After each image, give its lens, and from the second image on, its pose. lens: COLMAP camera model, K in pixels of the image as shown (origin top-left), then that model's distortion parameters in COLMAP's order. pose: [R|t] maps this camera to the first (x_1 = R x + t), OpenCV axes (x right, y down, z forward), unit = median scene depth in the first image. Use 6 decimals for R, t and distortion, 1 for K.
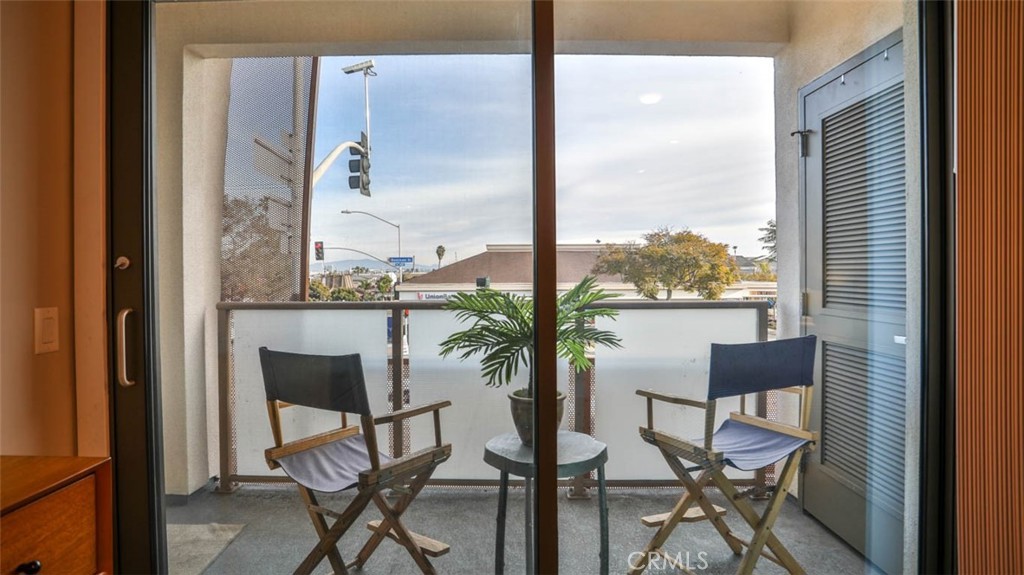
lens RADIAL K [[545.3, 0, 504.2], [0, 545.3, 276.9], [0, 0, 1]] dist [-0.043557, -0.000318]
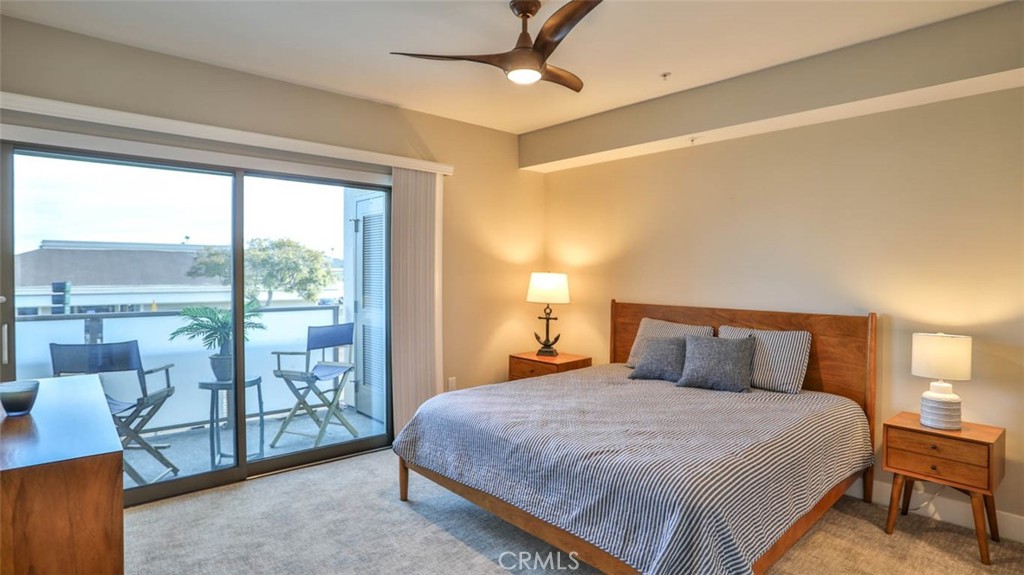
lens RADIAL K [[526.1, 0, 508.1], [0, 526.1, 278.6], [0, 0, 1]] dist [-0.038833, 0.001413]
pose [[0.747245, 0.000061, 0.664549, -0.356618], [-0.002481, 0.999993, 0.002698, -0.067154], [-0.664545, -0.003664, 0.747240, -0.951060]]
